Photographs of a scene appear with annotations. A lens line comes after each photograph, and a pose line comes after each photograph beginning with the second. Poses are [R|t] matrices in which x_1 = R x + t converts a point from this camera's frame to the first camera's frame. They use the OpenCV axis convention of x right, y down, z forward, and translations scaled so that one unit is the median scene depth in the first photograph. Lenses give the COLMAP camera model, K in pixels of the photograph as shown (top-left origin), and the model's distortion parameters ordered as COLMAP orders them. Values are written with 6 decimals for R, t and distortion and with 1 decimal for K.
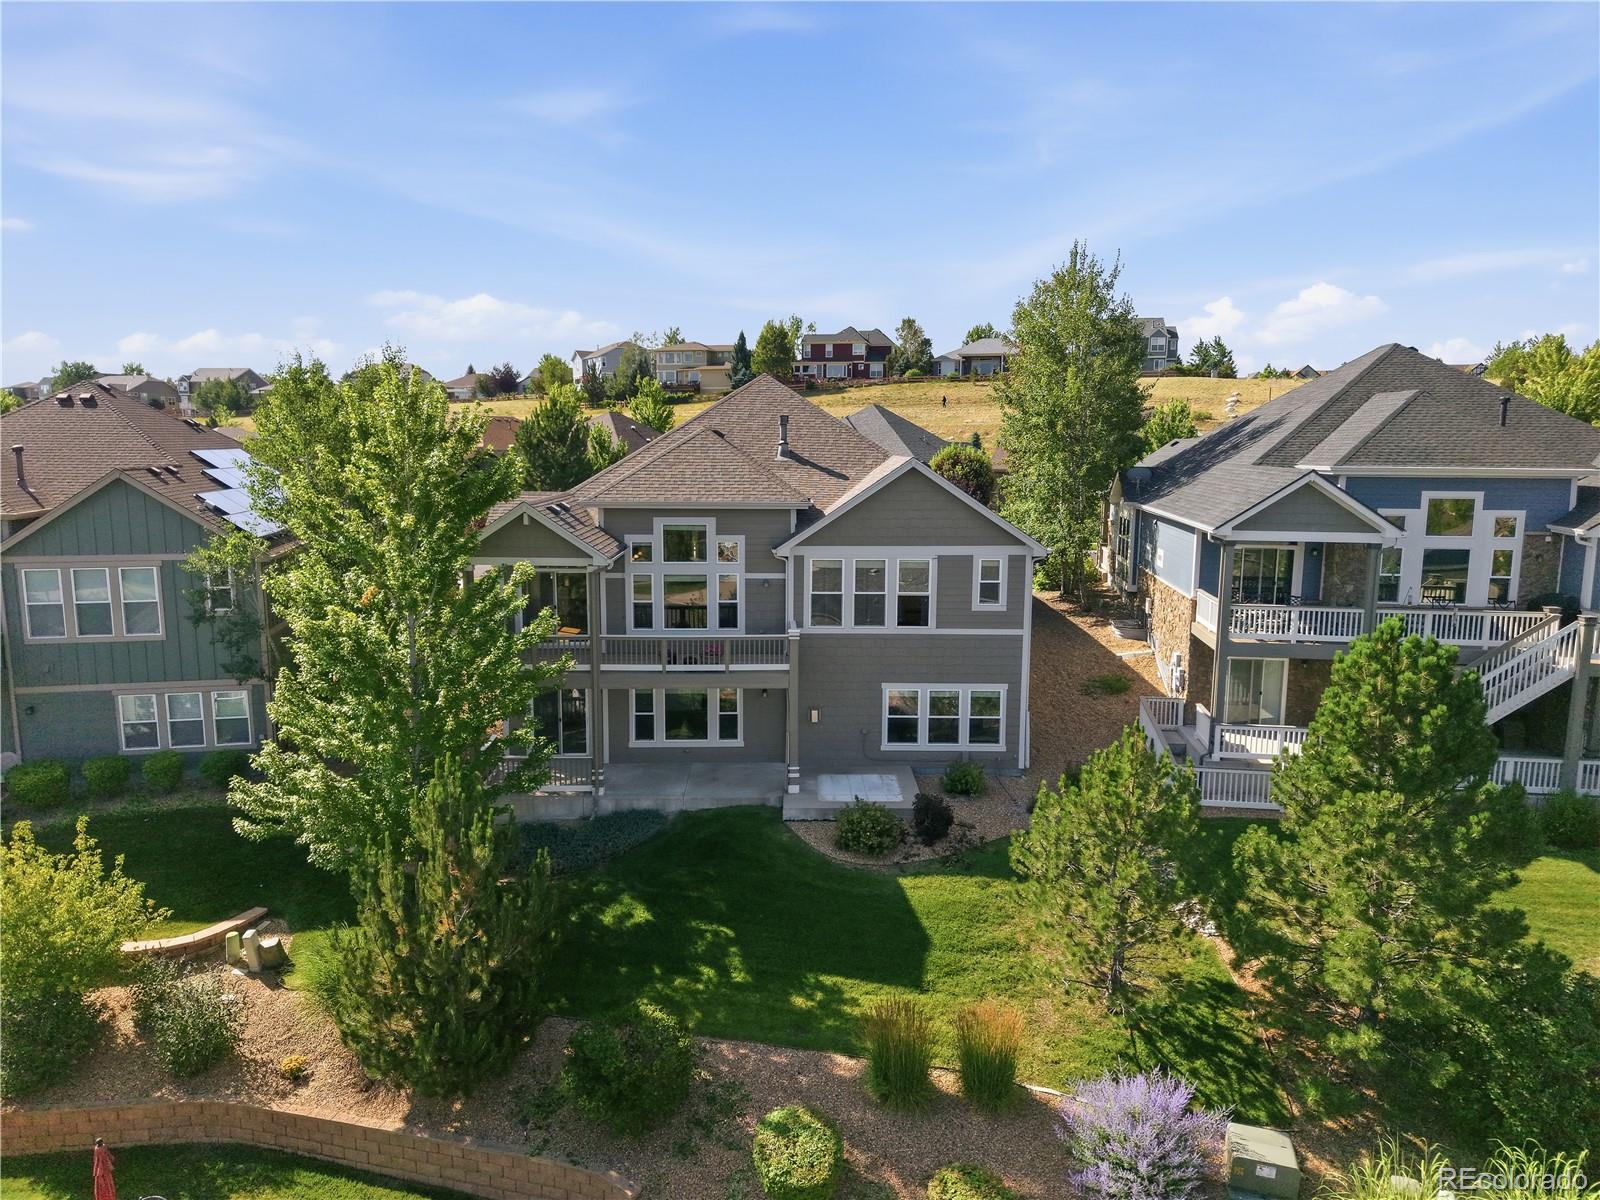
lens RADIAL K [[1051.7, 0, 801.7], [0, 1051.7, 611.5], [0, 0, 1]] dist [0.031690, -0.037983]
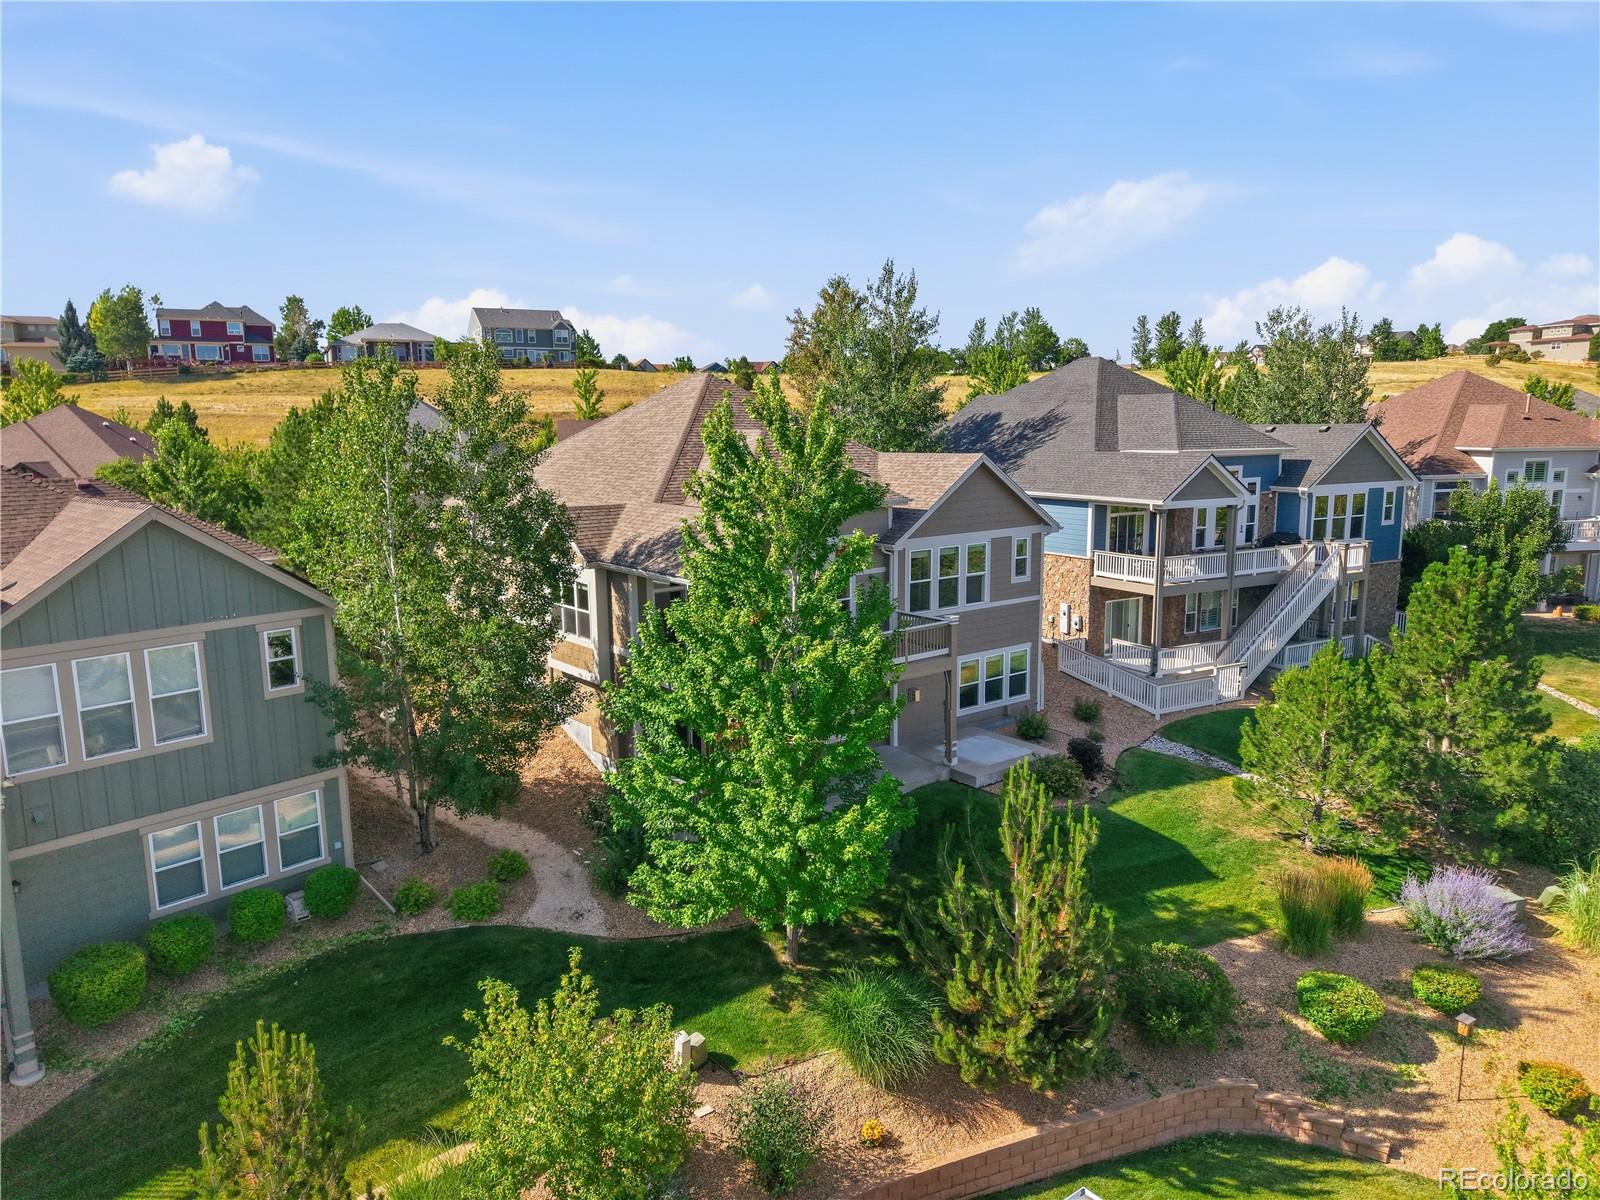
lens RADIAL K [[1051.7, 0, 801.7], [0, 1051.7, 611.5], [0, 0, 1]] dist [0.031690, -0.037983]
pose [[0.804500, -0.118306, 0.582052, -0.697608], [0.111332, 0.992629, 0.047878, -0.051199], [-0.583426, 0.026283, 0.811741, 0.187589]]
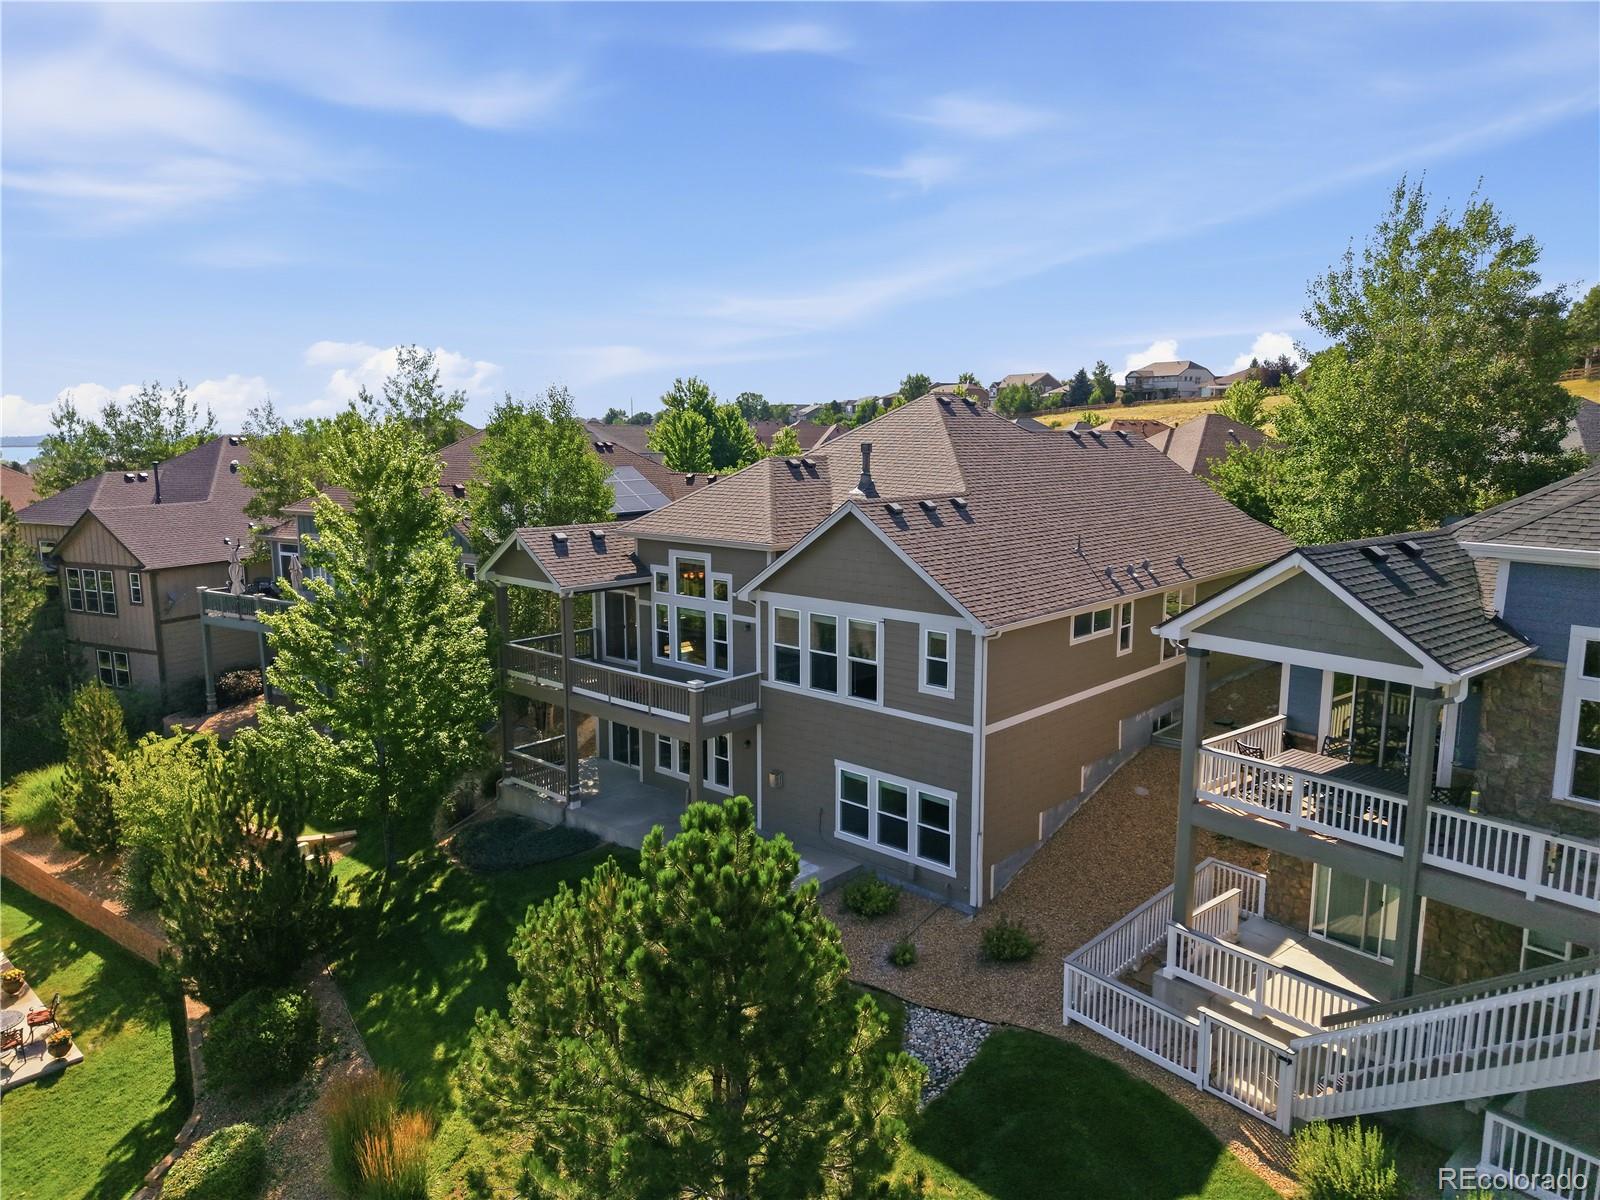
lens RADIAL K [[1051.7, 0, 801.7], [0, 1051.7, 611.5], [0, 0, 1]] dist [0.031690, -0.037983]
pose [[0.721539, 0.107609, -0.683960, 0.629124], [-0.103303, 0.993523, 0.047335, -0.088985], [0.684624, 0.036501, 0.727982, 0.351294]]
